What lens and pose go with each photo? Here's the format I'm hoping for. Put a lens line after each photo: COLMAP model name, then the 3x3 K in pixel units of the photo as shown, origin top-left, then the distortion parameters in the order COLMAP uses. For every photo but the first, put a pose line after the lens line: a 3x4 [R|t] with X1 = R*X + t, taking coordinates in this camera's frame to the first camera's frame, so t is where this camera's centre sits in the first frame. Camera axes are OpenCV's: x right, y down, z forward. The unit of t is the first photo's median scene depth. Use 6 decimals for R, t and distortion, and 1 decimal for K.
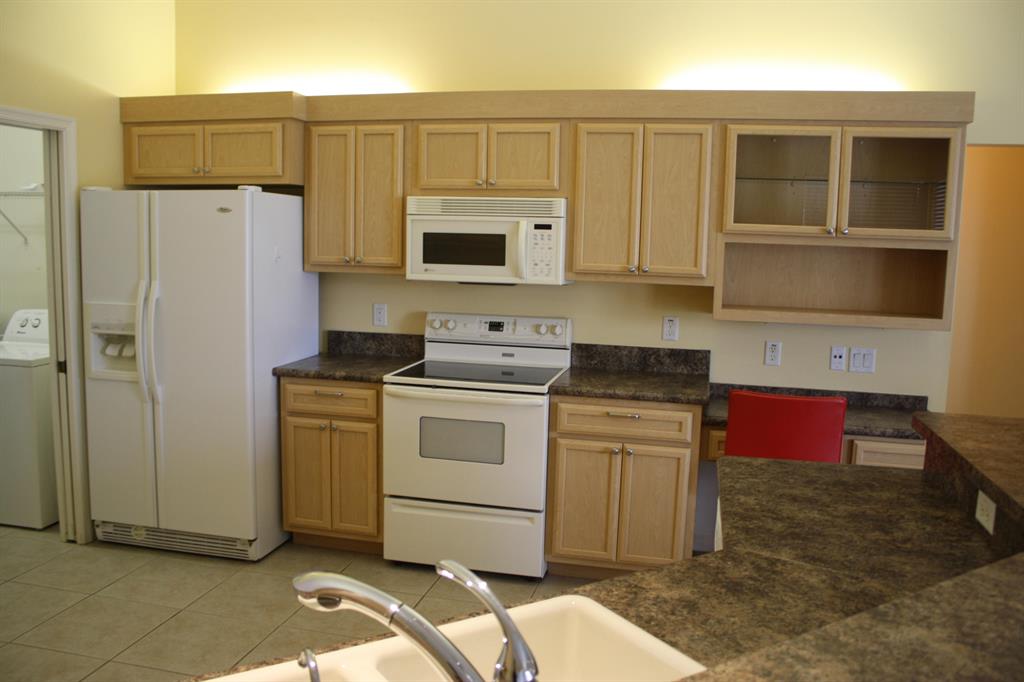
lens RADIAL K [[835.3, 0, 512.0], [0, 835.3, 341.0], [0, 0, 1]] dist [-0.173347, 0.133784]
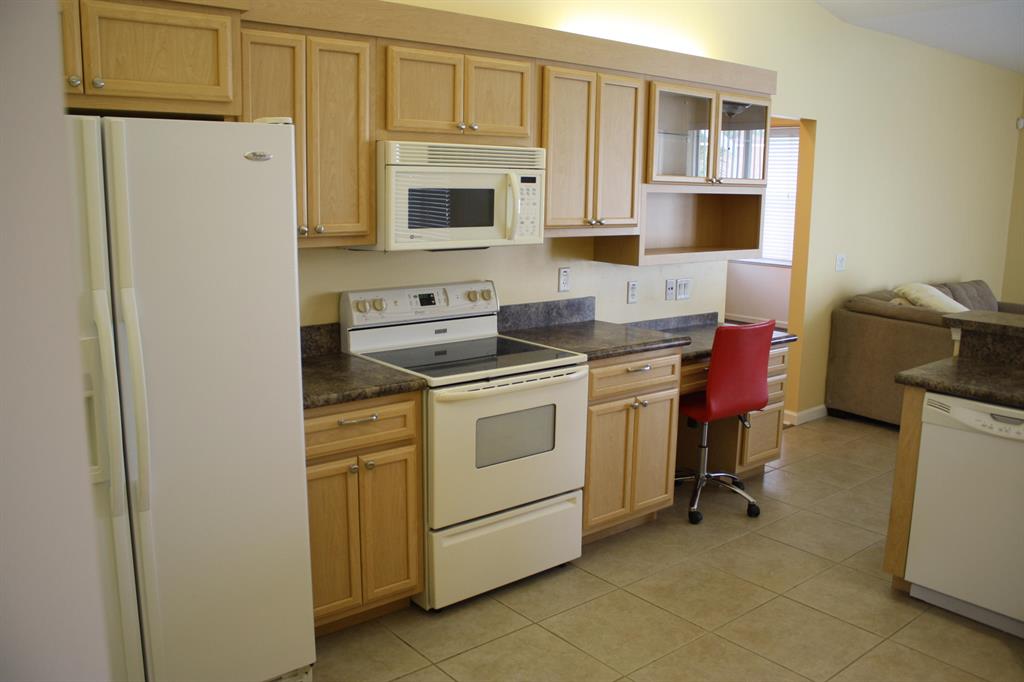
lens RADIAL K [[835.3, 0, 512.0], [0, 835.3, 341.0], [0, 0, 1]] dist [-0.173347, 0.133784]
pose [[0.613596, -0.160202, 0.773198, -0.669062], [0.102336, 0.987078, 0.123304, -0.076405], [-0.782961, 0.003467, 0.622062, 0.451386]]
